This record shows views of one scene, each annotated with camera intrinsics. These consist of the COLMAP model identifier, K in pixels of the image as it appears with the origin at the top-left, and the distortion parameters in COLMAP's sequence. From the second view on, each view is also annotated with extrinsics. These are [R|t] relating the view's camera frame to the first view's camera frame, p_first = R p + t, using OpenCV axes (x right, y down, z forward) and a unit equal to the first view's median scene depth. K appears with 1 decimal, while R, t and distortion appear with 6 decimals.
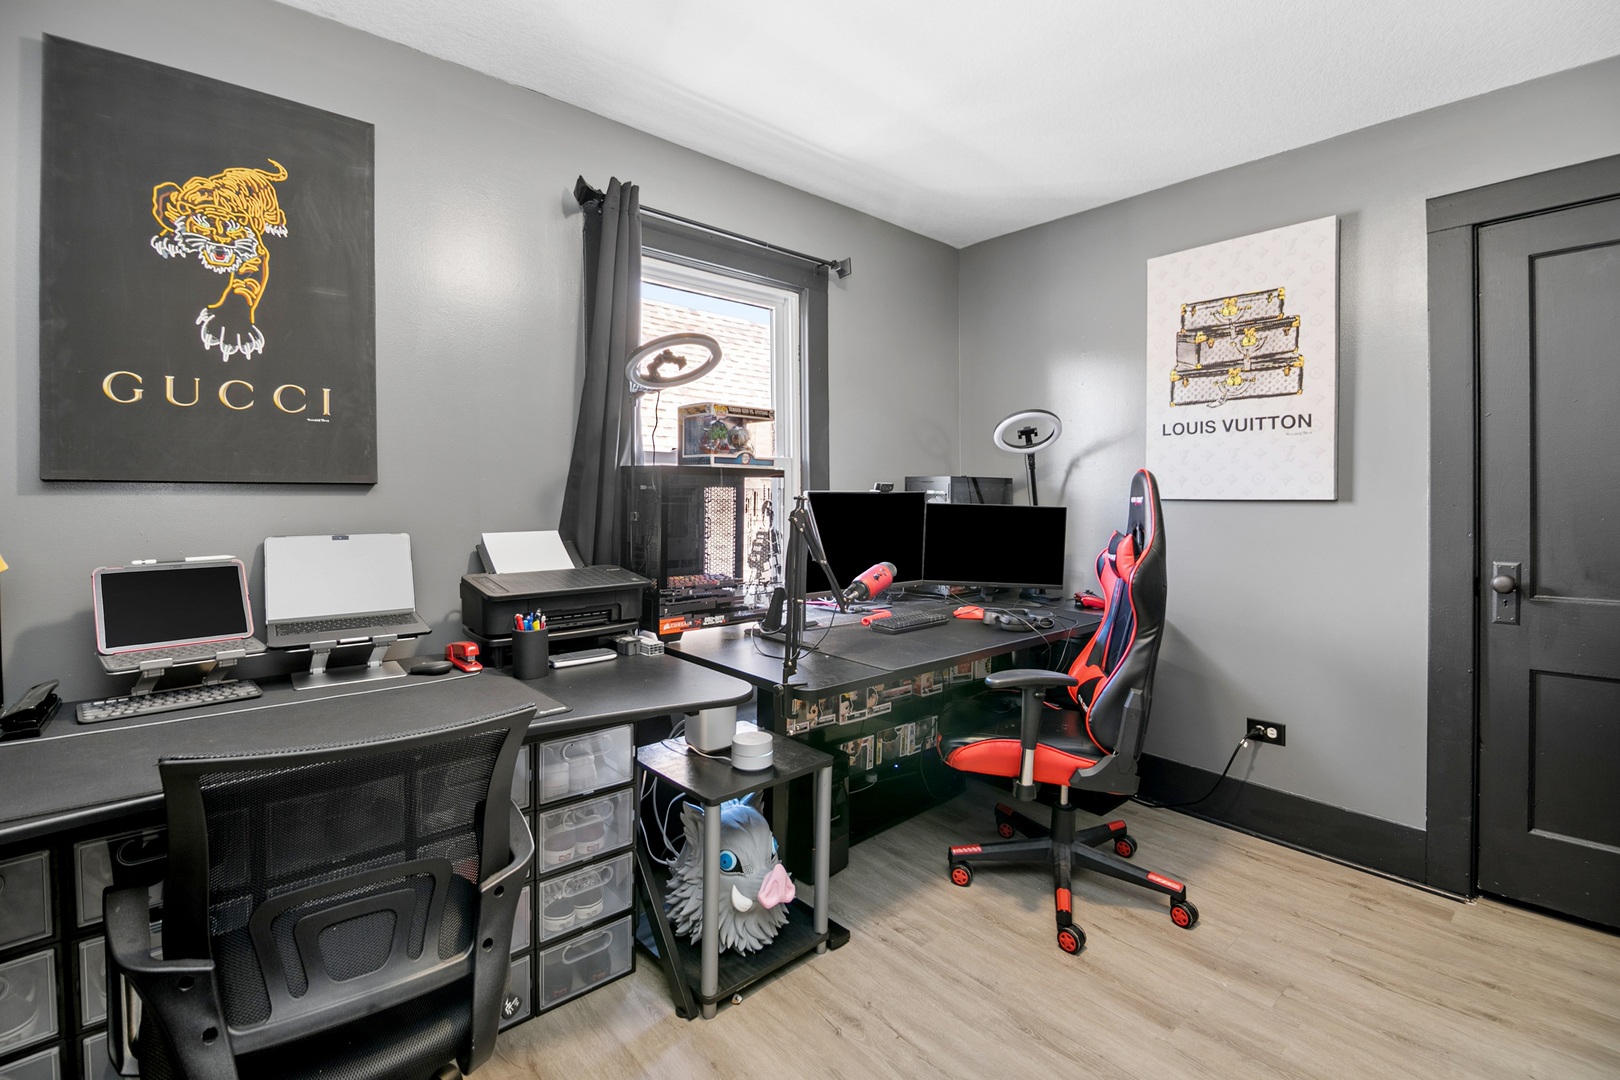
lens RADIAL K [[727.6, 0, 815.1], [0, 727.6, 491.3], [0, 0, 1]] dist [-0.014223, -0.001049]
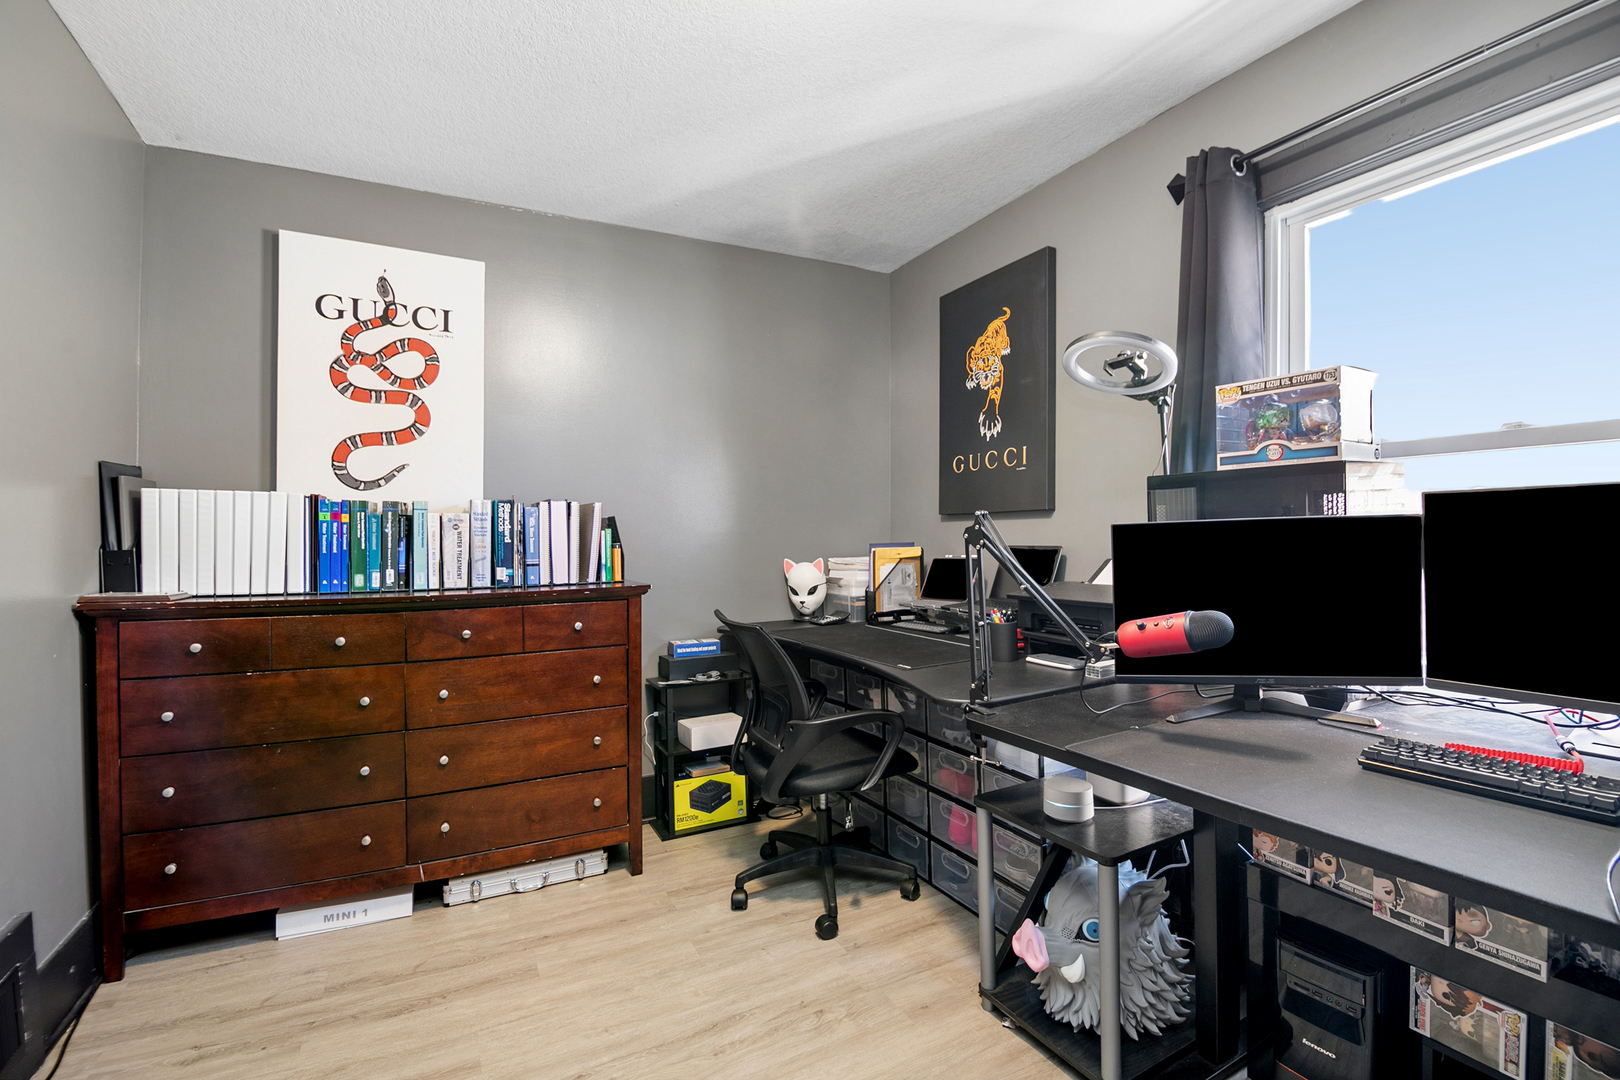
lens RADIAL K [[727.6, 0, 811.8], [0, 727.6, 542.2], [0, 0, 1]] dist [-0.014223, -0.001049]
pose [[-0.242069, 0.001952, -0.970257, 0.921647], [0.002084, 0.999997, 0.001491, 0.052758], [0.970257, -0.001661, -0.242073, 1.002271]]
